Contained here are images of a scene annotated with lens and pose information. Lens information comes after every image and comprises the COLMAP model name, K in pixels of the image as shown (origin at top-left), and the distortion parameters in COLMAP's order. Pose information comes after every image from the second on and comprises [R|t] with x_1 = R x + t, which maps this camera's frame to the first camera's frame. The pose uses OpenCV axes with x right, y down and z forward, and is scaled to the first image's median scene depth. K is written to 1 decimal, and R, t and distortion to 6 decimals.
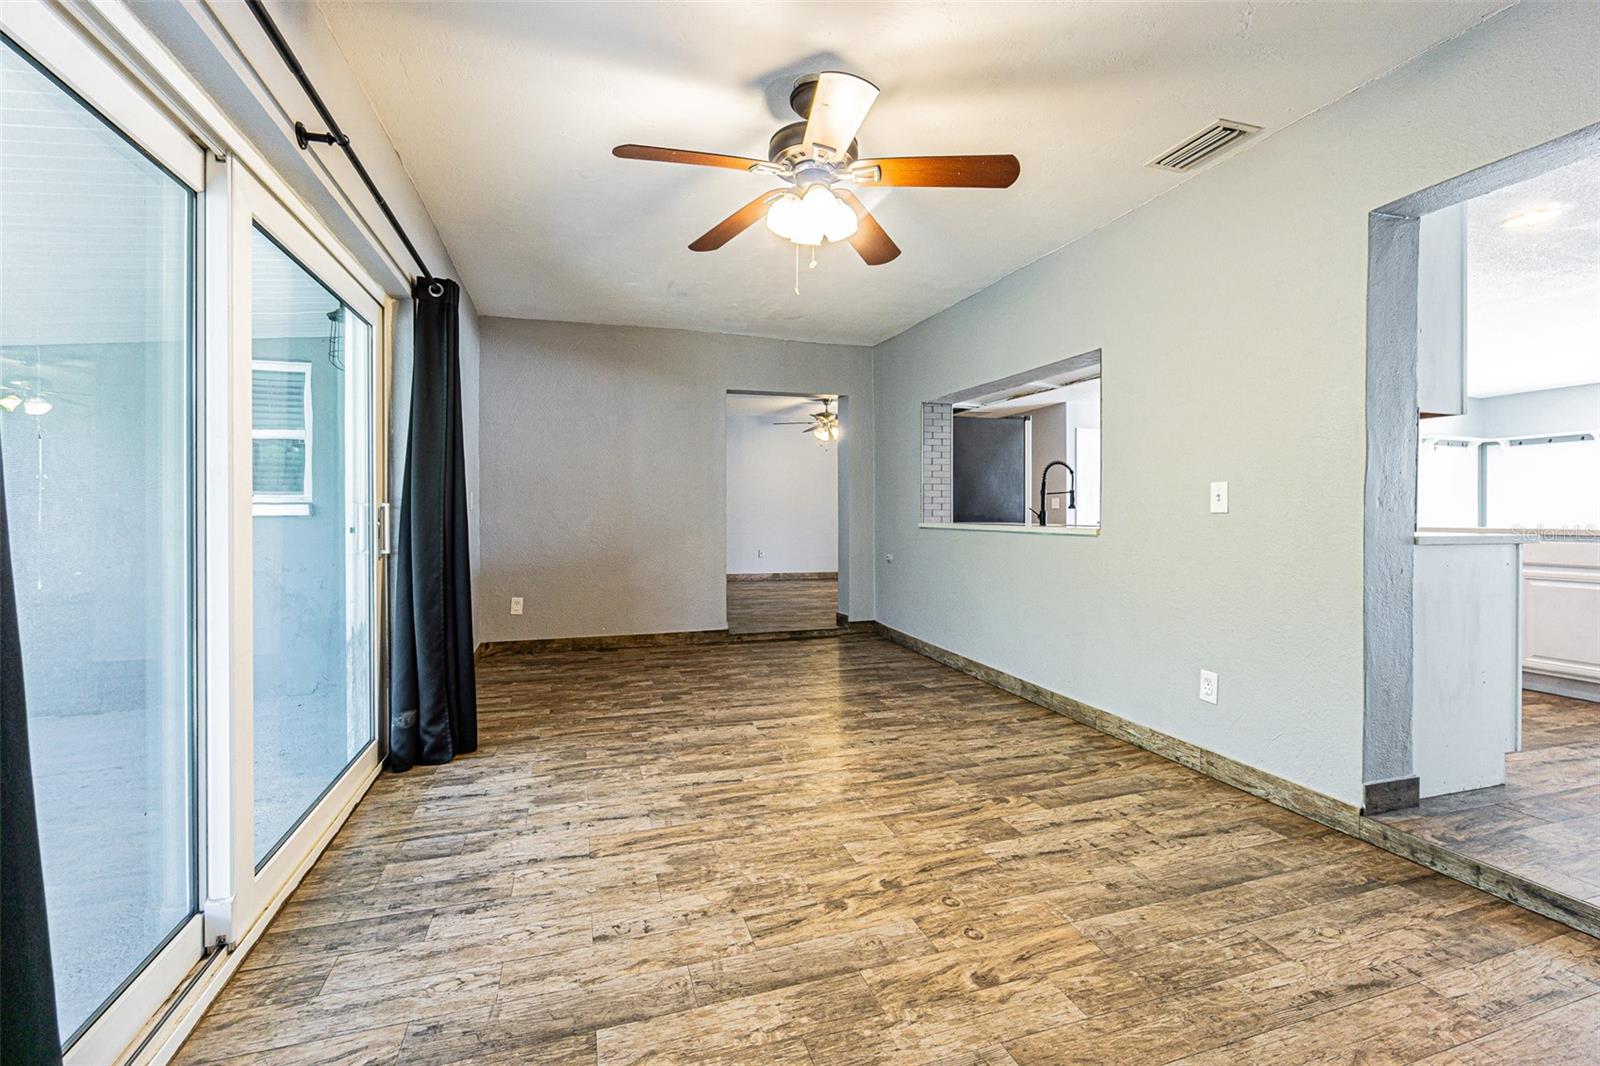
lens RADIAL K [[688.3, 0, 793.5], [0, 688.3, 516.4], [0, 0, 1]] dist [0.000627, 0.000406]
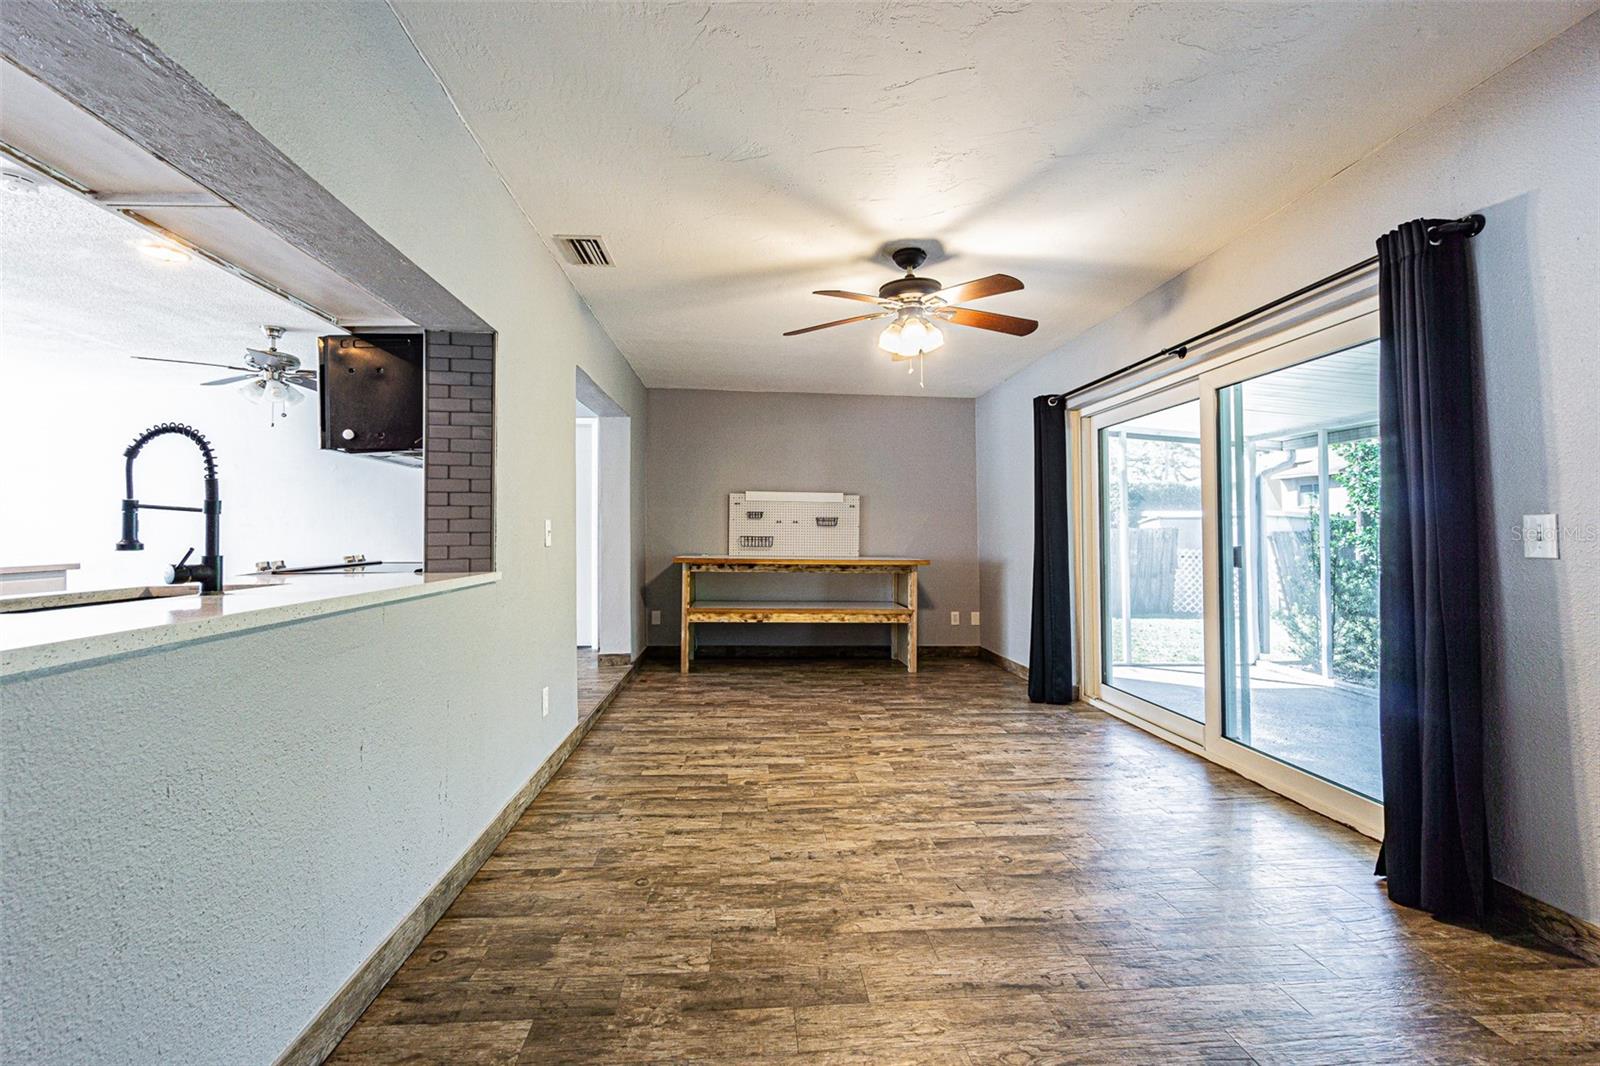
lens RADIAL K [[688.3, 0, 793.5], [0, 688.3, 516.4], [0, 0, 1]] dist [0.000627, 0.000406]
pose [[-0.972664, 0.007634, 0.232092, -0.053971], [0.003947, 0.999859, -0.016346, -0.035817], [-0.232184, -0.014983, -0.972556, 2.067820]]
